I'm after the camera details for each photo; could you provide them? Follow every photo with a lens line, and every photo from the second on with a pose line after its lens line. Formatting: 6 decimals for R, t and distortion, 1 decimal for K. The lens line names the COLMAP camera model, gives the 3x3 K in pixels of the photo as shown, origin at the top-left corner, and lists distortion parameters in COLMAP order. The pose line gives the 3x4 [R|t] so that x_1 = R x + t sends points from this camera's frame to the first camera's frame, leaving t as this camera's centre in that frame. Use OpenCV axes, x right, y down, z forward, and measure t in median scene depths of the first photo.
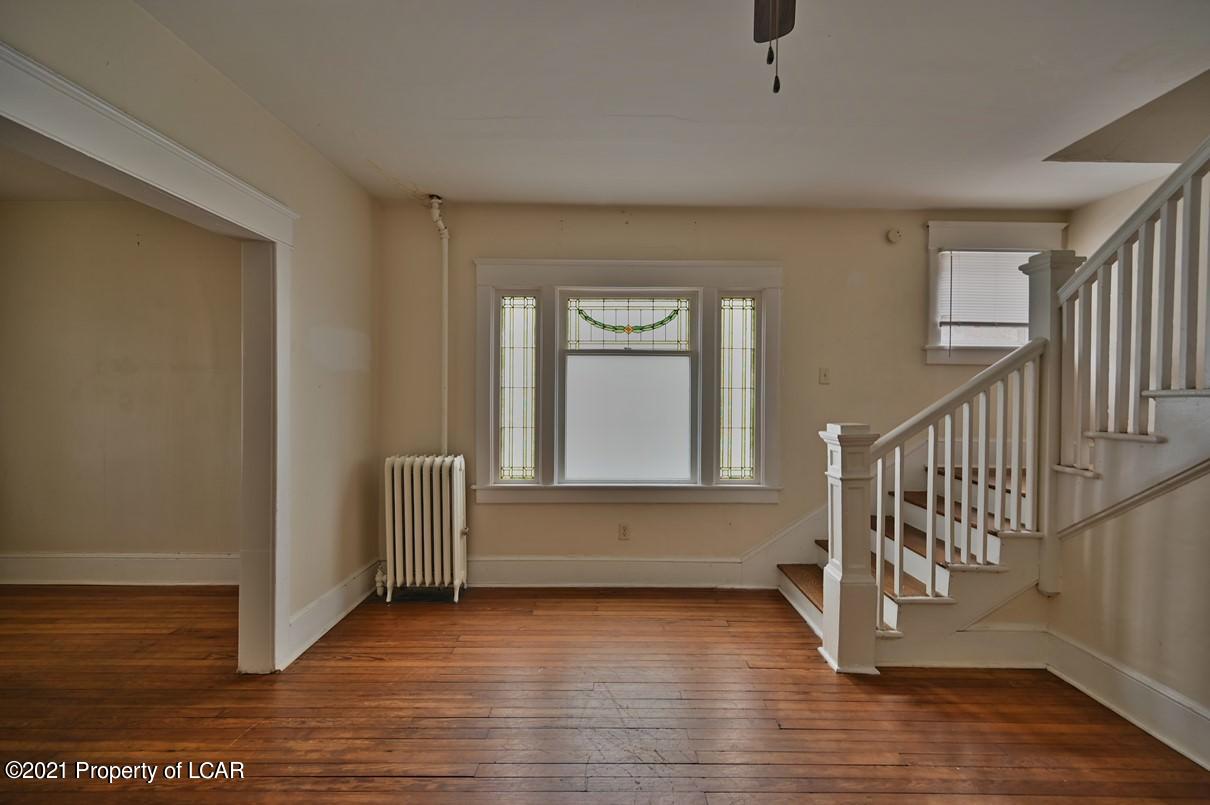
lens RADIAL K [[480.8, 0, 611.1], [0, 480.8, 403.7], [0, 0, 1]] dist [0.002496, -0.000004]
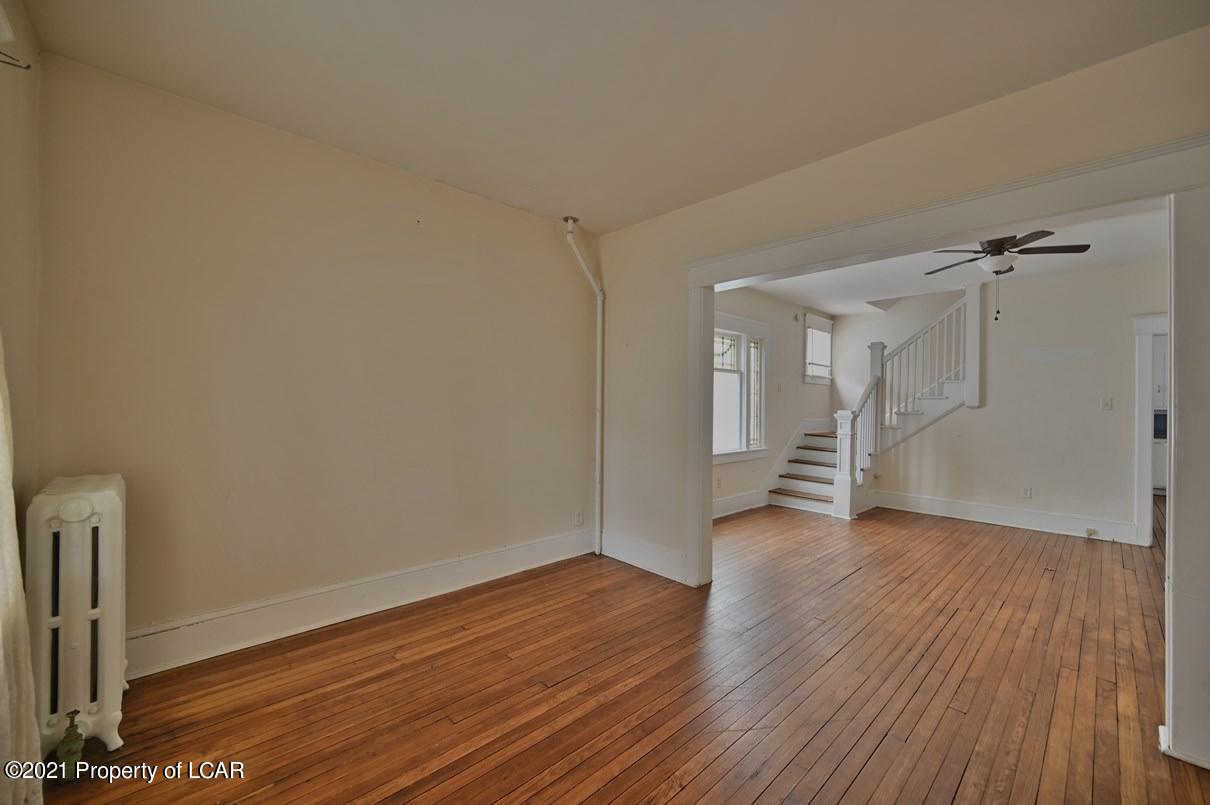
lens RADIAL K [[480.8, 0, 611.1], [0, 480.8, 403.7], [0, 0, 1]] dist [0.002496, -0.000004]
pose [[0.724921, -0.000555, 0.688832, -1.555582], [0.004423, 0.999983, -0.003850, 0.012133], [-0.688818, 0.005837, 0.724911, 0.105985]]
